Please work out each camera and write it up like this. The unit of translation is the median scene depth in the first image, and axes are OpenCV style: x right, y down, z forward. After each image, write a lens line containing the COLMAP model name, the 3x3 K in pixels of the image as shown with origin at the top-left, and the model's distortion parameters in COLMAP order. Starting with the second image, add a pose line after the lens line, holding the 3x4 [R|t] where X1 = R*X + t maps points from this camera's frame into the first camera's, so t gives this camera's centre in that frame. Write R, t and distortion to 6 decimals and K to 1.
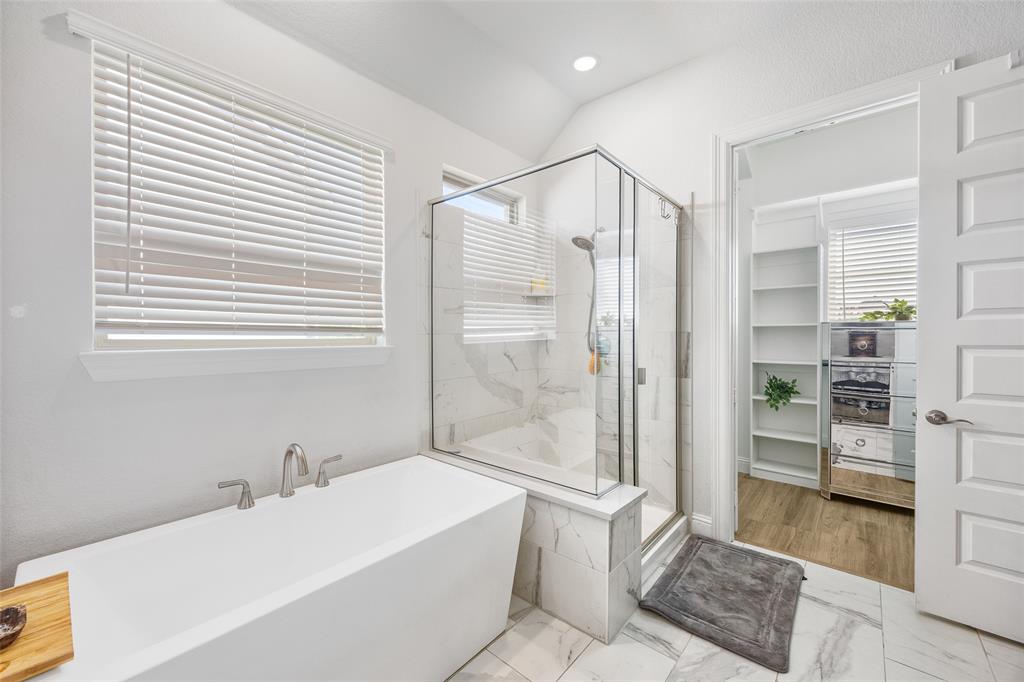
lens RADIAL K [[406.1, 0, 493.8], [0, 406.1, 338.8], [0, 0, 1]] dist [-0.000607, 0.000282]
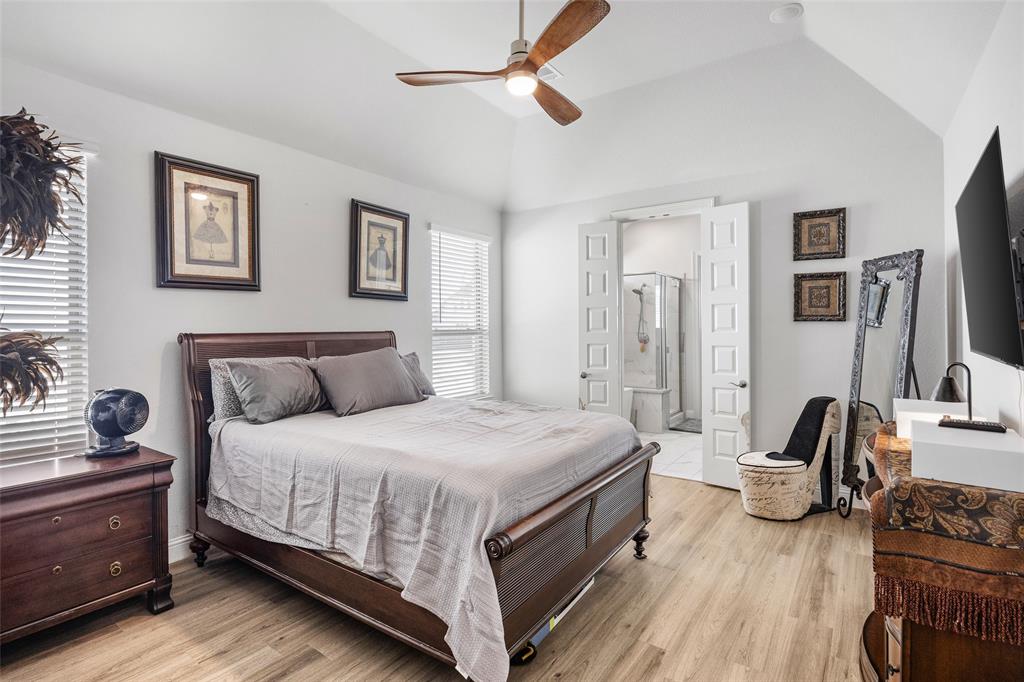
lens RADIAL K [[489.4, 0, 510.8], [0, 489.4, 333.3], [0, 0, 1]] dist [-0.042734, -0.000113]
pose [[0.992309, -0.005355, 0.123669, -0.913995], [0.005358, 0.999986, 0.000315, -0.019865], [-0.123669, 0.000350, 0.992323, -1.772999]]
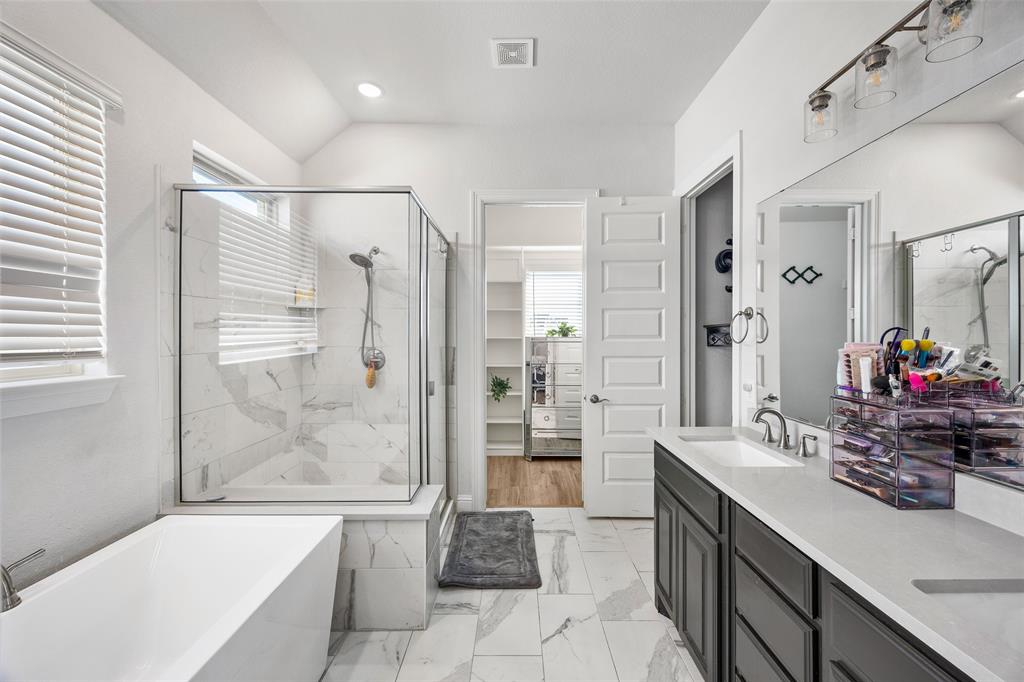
lens RADIAL K [[396.6, 0, 517.3], [0, 396.6, 336.8], [0, 0, 1]] dist [0.001559, 0.000247]
pose [[0.737232, 0.001356, 0.675639, -0.193108], [0.004610, 0.999965, -0.007037, -0.040277], [-0.675624, 0.008302, 0.737199, -0.001033]]
